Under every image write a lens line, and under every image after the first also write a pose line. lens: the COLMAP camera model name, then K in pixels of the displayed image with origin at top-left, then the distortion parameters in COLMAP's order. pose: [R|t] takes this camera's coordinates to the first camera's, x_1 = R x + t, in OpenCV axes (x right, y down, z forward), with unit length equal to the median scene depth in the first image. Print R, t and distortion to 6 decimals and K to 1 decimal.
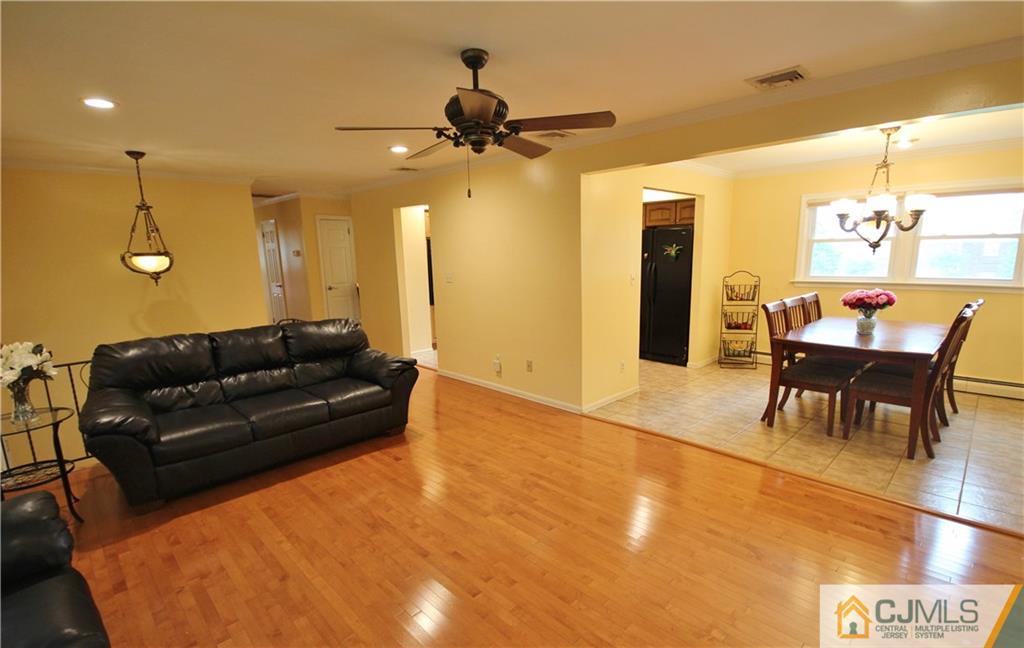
lens RADIAL K [[482.1, 0, 513.5], [0, 482.1, 340.6], [0, 0, 1]] dist [0.001932, 0.000363]
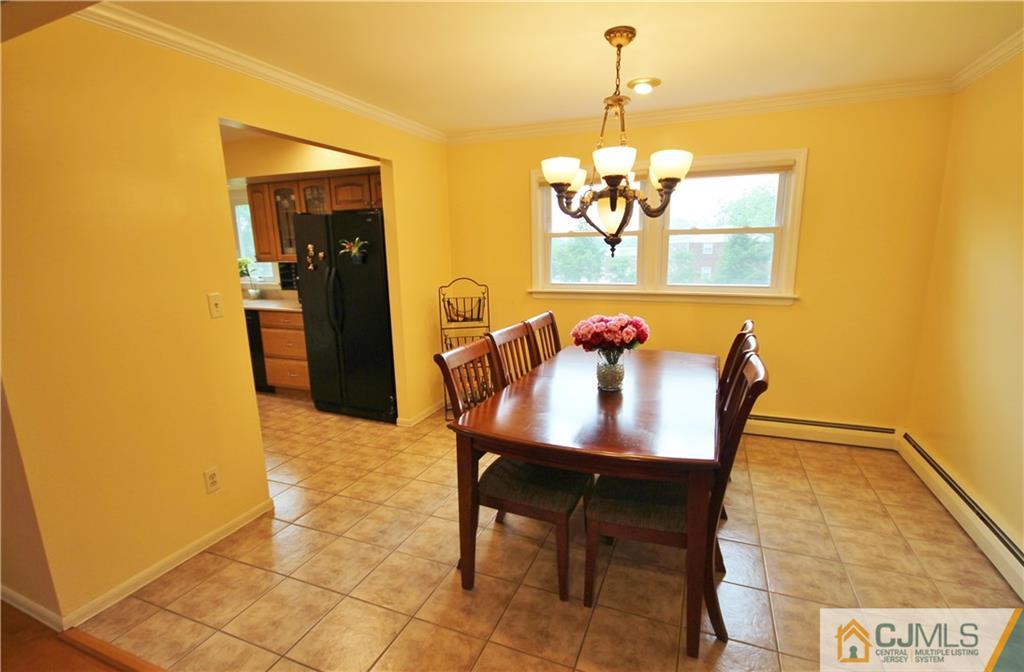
lens RADIAL K [[499.3, 0, 512.0], [0, 499.3, 336.0], [0, 0, 1]] dist [0.015143, -0.000146]
pose [[0.920815, -0.065171, 0.384515, 0.389879], [0.068425, 0.997643, 0.005229, -0.092072], [-0.383949, 0.021496, 0.923104, 0.482965]]
